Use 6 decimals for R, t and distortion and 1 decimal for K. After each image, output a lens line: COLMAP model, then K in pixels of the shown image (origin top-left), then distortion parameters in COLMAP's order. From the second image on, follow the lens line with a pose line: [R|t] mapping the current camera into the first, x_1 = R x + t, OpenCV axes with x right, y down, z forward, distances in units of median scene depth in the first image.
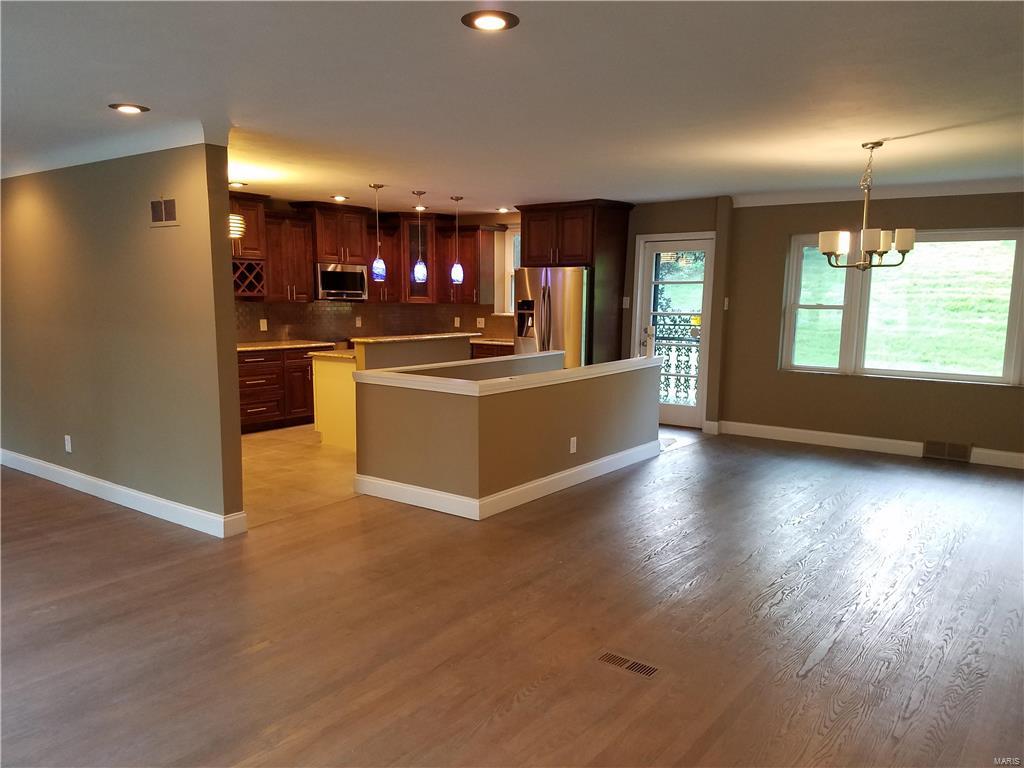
lens RADIAL K [[813.5, 0, 501.4], [0, 813.5, 405.1], [0, 0, 1]] dist [0.104670, -0.163545]
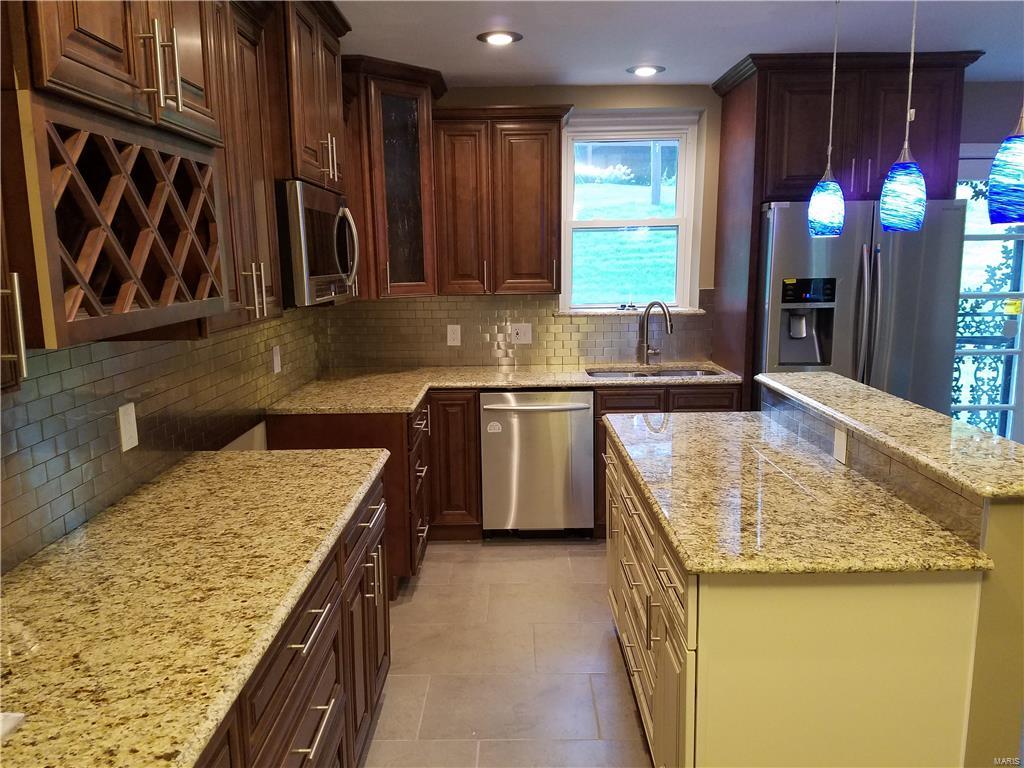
lens RADIAL K [[813.5, 0, 553.2], [0, 813.5, 376.3], [0, 0, 1]] dist [0.104670, -0.163545]
pose [[0.792292, -0.110029, 0.600139, -0.346336], [0.105447, 0.993497, 0.042938, -0.112274], [-0.600961, 0.029264, 0.798743, 0.742768]]
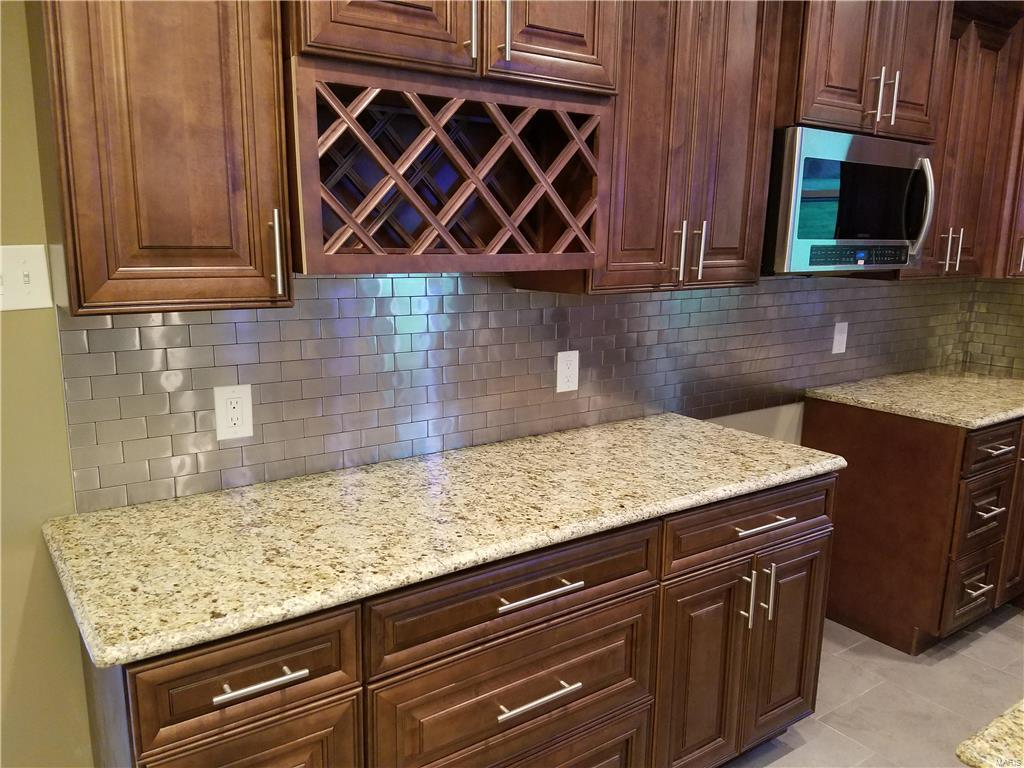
lens RADIAL K [[813.5, 0, 492.1], [0, 813.5, 408.2], [0, 0, 1]] dist [0.104670, -0.163545]
pose [[0.955576, 0.070893, -0.286092, -0.241551], [-0.049355, 0.995425, 0.081814, -0.108365], [0.290583, -0.064060, 0.954703, 0.752841]]
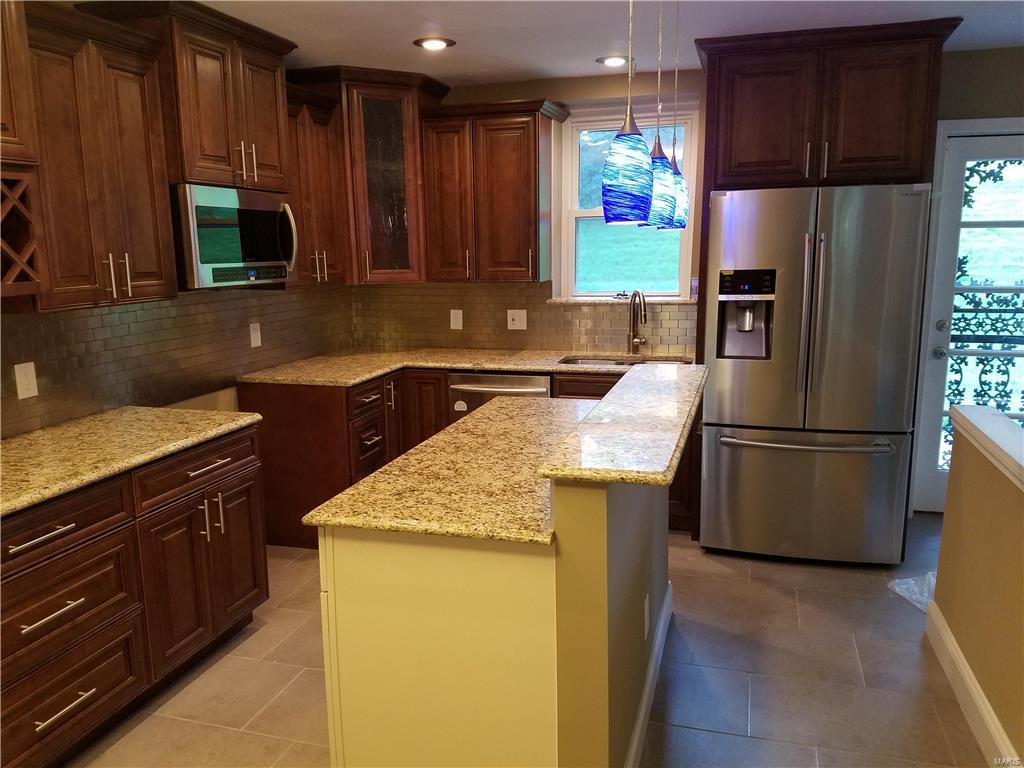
lens RADIAL K [[813.5, 0, 503.5], [0, 813.5, 390.3], [0, 0, 1]] dist [0.104670, -0.163545]
pose [[0.936074, -0.085253, 0.341317, -0.231343], [0.072362, 0.996107, 0.050349, -0.098298], [-0.344281, -0.022432, 0.938599, 0.646665]]
